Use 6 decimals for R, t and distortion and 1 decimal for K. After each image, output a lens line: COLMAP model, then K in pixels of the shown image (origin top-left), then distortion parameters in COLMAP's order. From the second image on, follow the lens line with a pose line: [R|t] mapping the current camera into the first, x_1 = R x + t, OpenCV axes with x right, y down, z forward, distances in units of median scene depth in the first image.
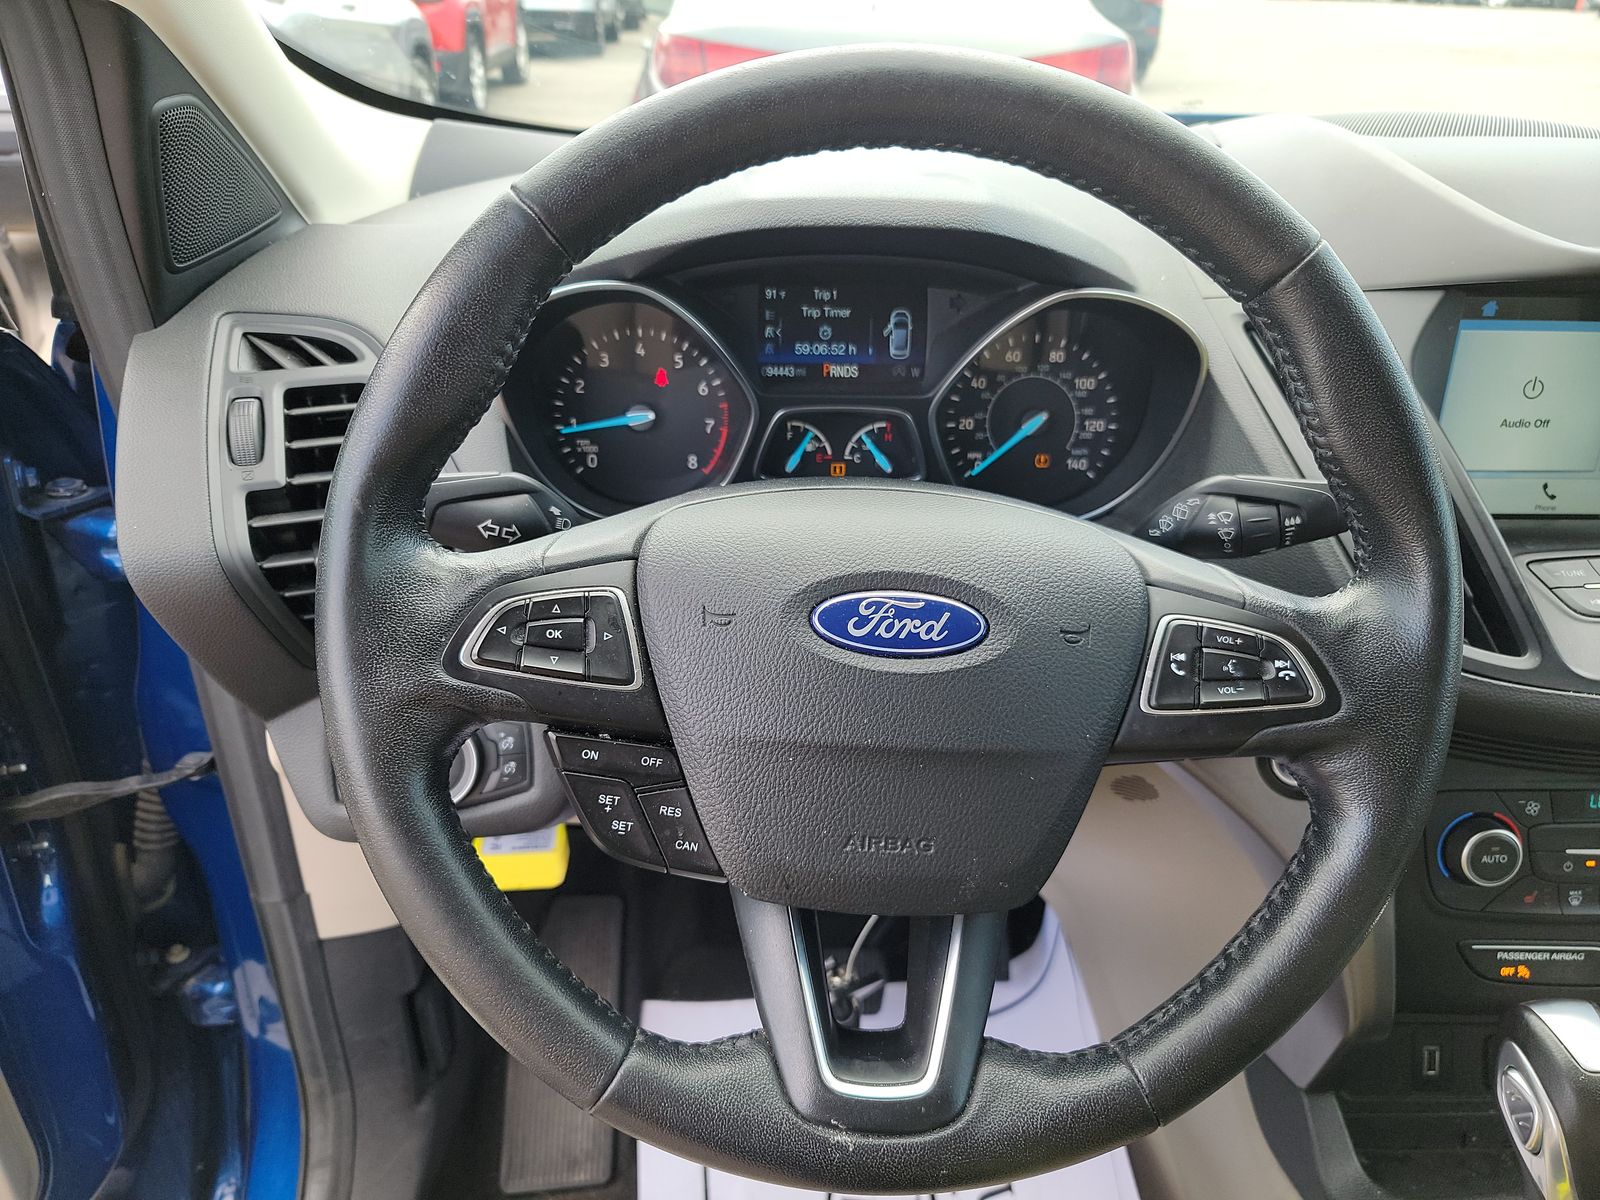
lens RADIAL K [[1133.8, 0, 800.0], [0, 1133.8, 600.0], [0, 0, 1]] dist [0.070695, 0.000703]
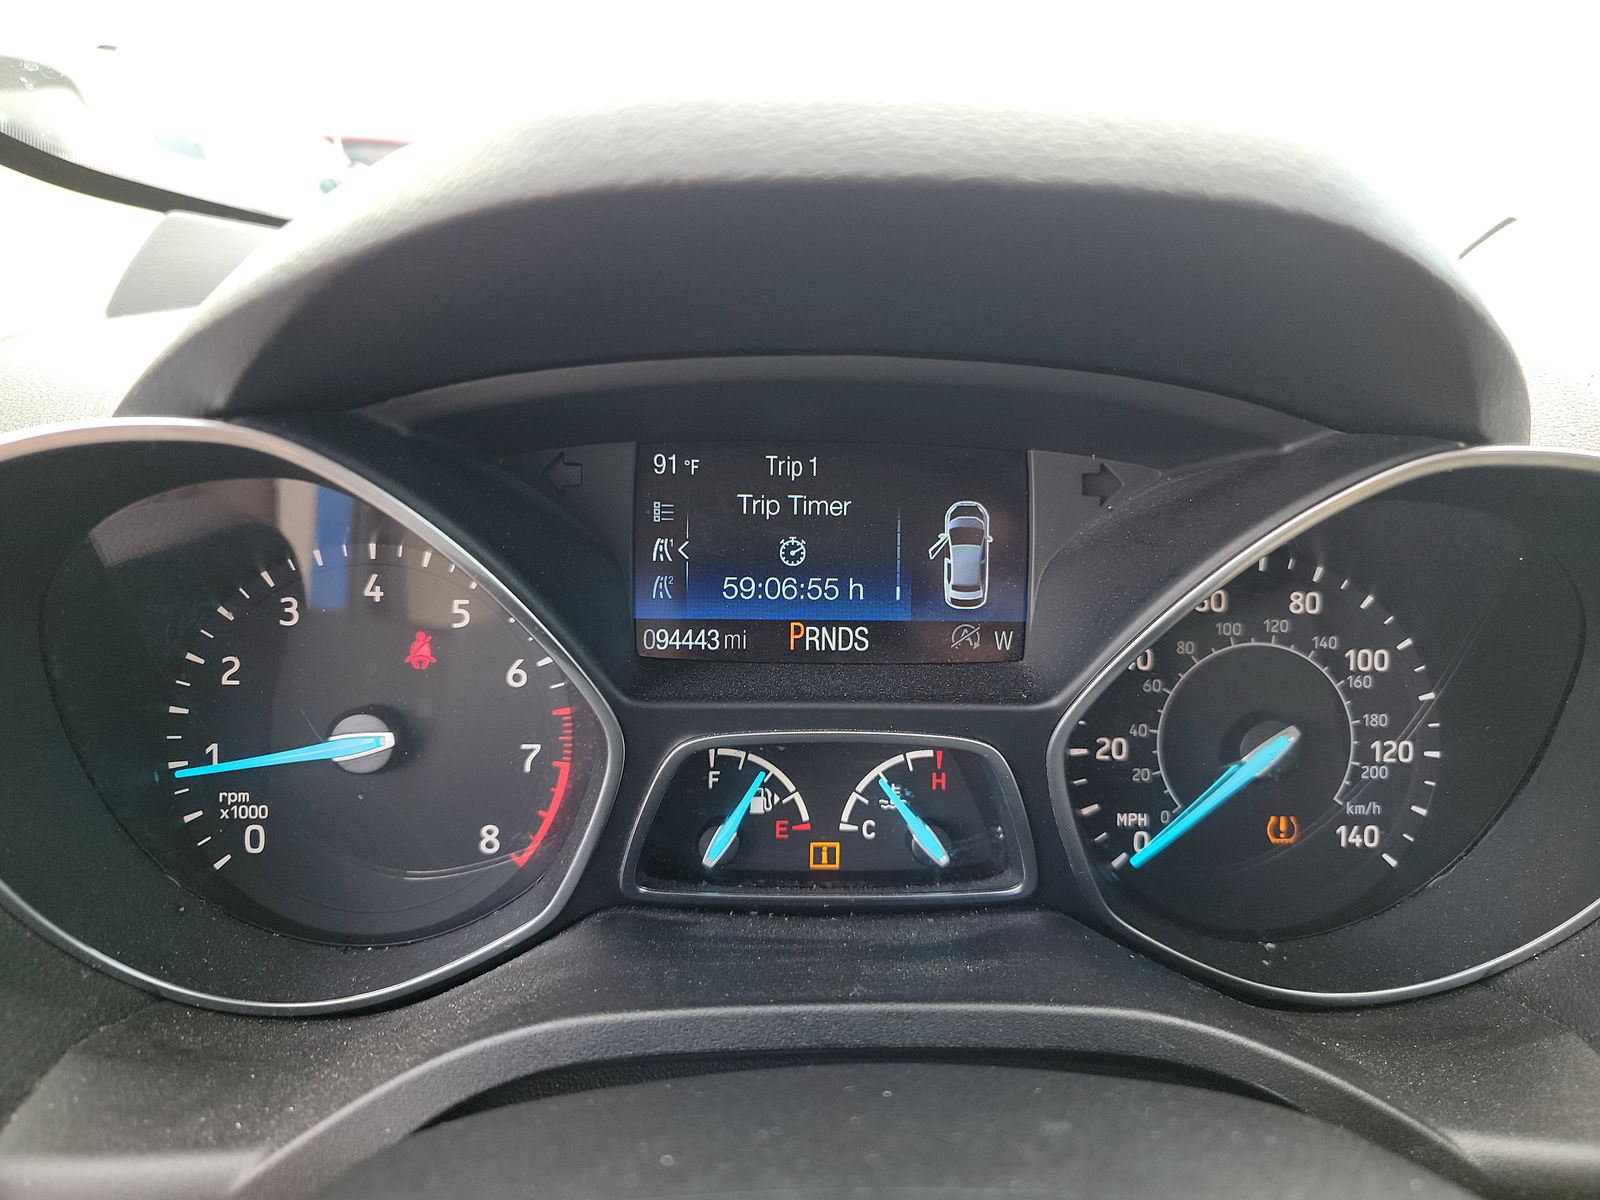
lens RADIAL K [[1125.7, 0, 800.0], [0, 1125.7, 600.0], [0, 0, 1]] dist [0.043717, 0.000439]
pose [[0.999940, -0.000468, 0.010981, 0.019676], [0.002326, 0.985474, -0.169810, -0.140397], [-0.010742, 0.169825, 0.985416, 0.566736]]
